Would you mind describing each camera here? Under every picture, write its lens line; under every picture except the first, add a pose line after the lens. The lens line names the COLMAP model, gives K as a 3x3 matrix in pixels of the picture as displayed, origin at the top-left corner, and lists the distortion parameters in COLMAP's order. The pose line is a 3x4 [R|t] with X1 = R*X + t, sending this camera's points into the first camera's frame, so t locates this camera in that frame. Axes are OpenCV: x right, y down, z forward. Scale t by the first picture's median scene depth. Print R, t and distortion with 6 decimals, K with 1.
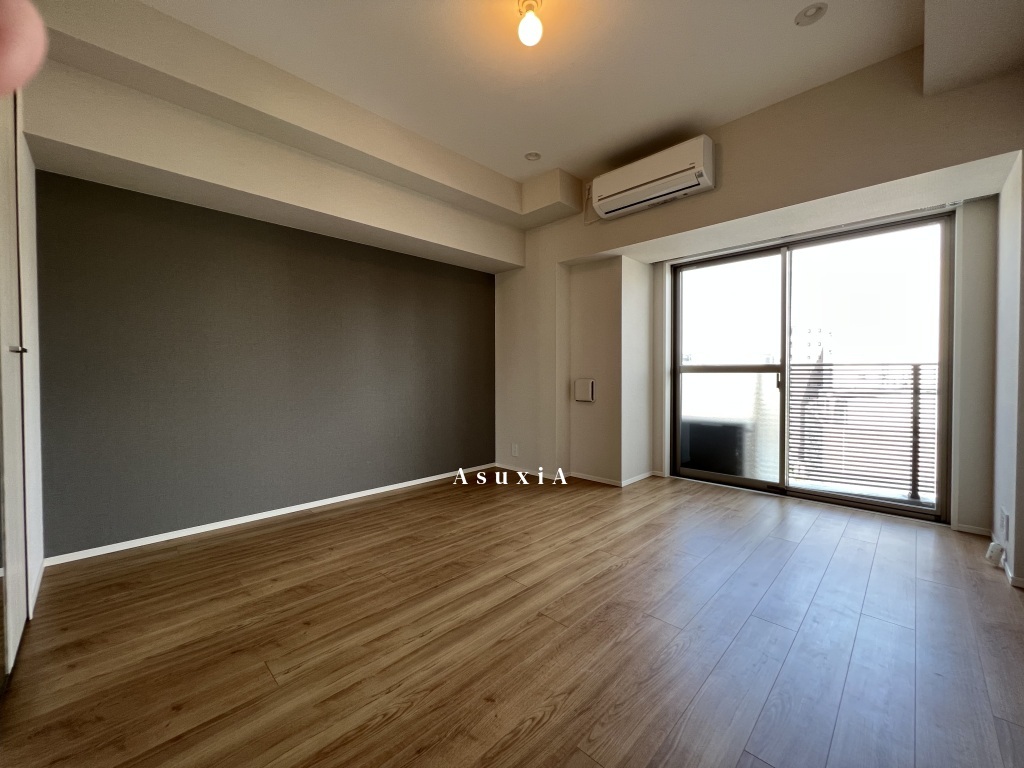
lens RADIAL K [[409.8, 0, 512.8], [0, 409.8, 380.3], [0, 0, 1]] dist [-0.004079, 0.000444]
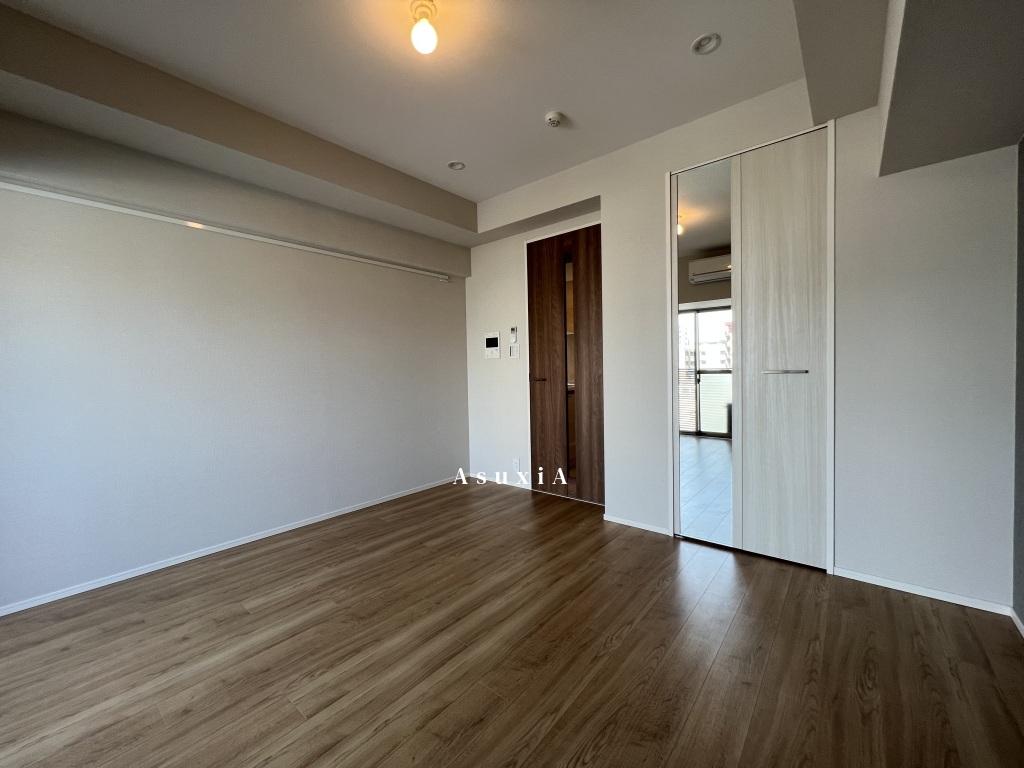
lens RADIAL K [[409.8, 0, 510.2], [0, 409.8, 386.0], [0, 0, 1]] dist [-0.004079, 0.000444]
pose [[-0.996488, 0.024117, -0.080191, -0.056356], [0.019411, 0.998072, 0.058953, -0.108232], [0.081458, 0.057189, -0.995035, 1.984239]]
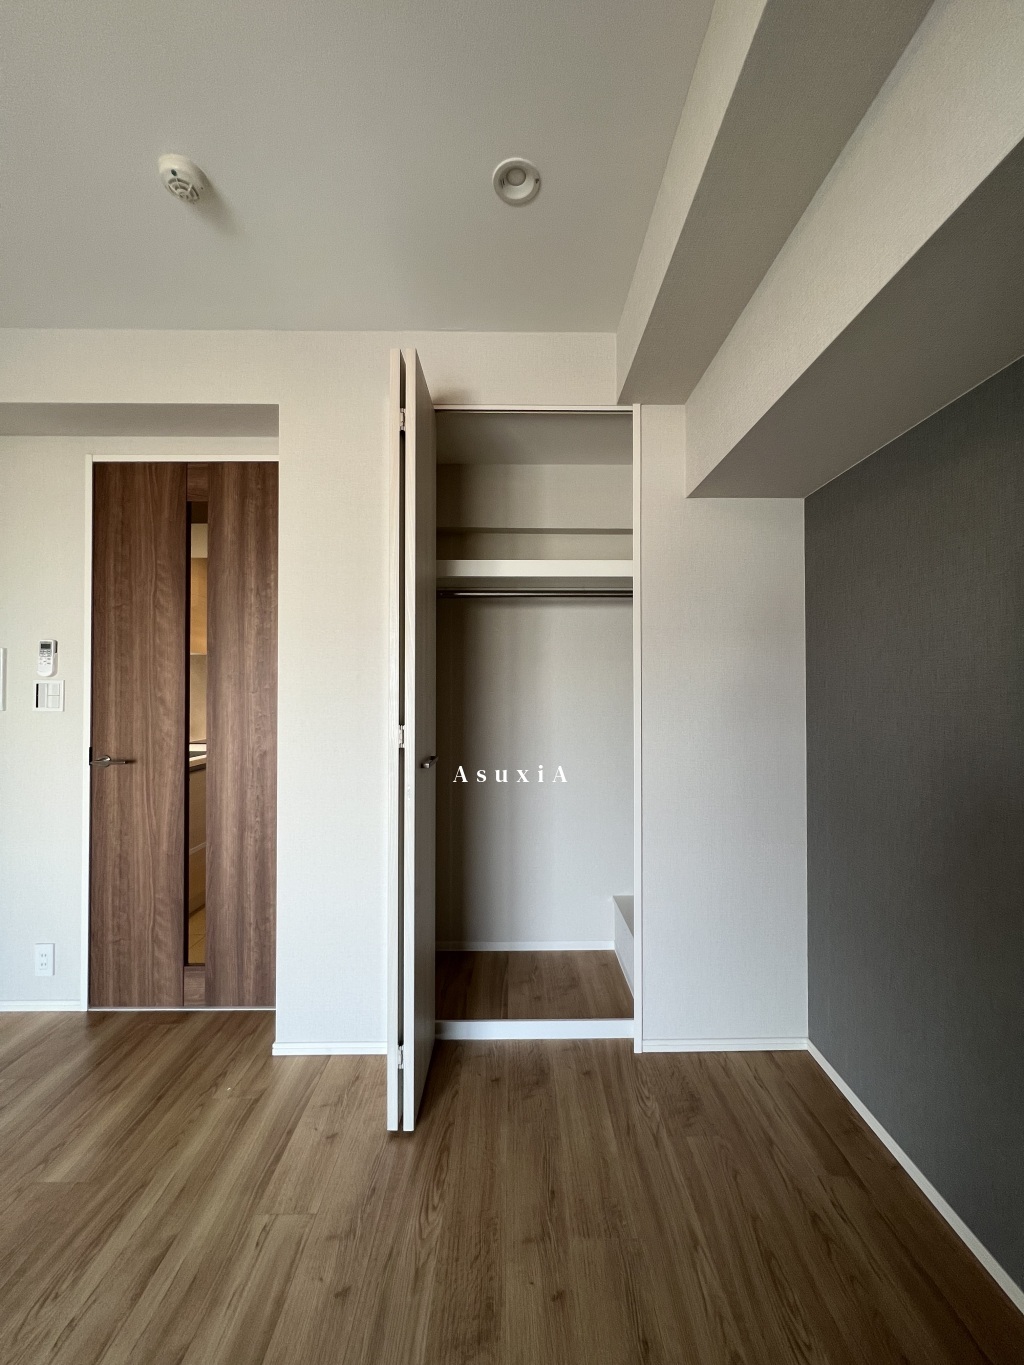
lens RADIAL K [[546.3, 0, 517.4], [0, 546.3, 679.7], [0, 0, 1]] dist [-0.004079, 0.000444]
pose [[-0.704623, -0.009349, -0.709521, -0.124301], [-0.012786, 0.999918, -0.000477, -0.210001], [0.709467, 0.008736, -0.704684, 1.491648]]
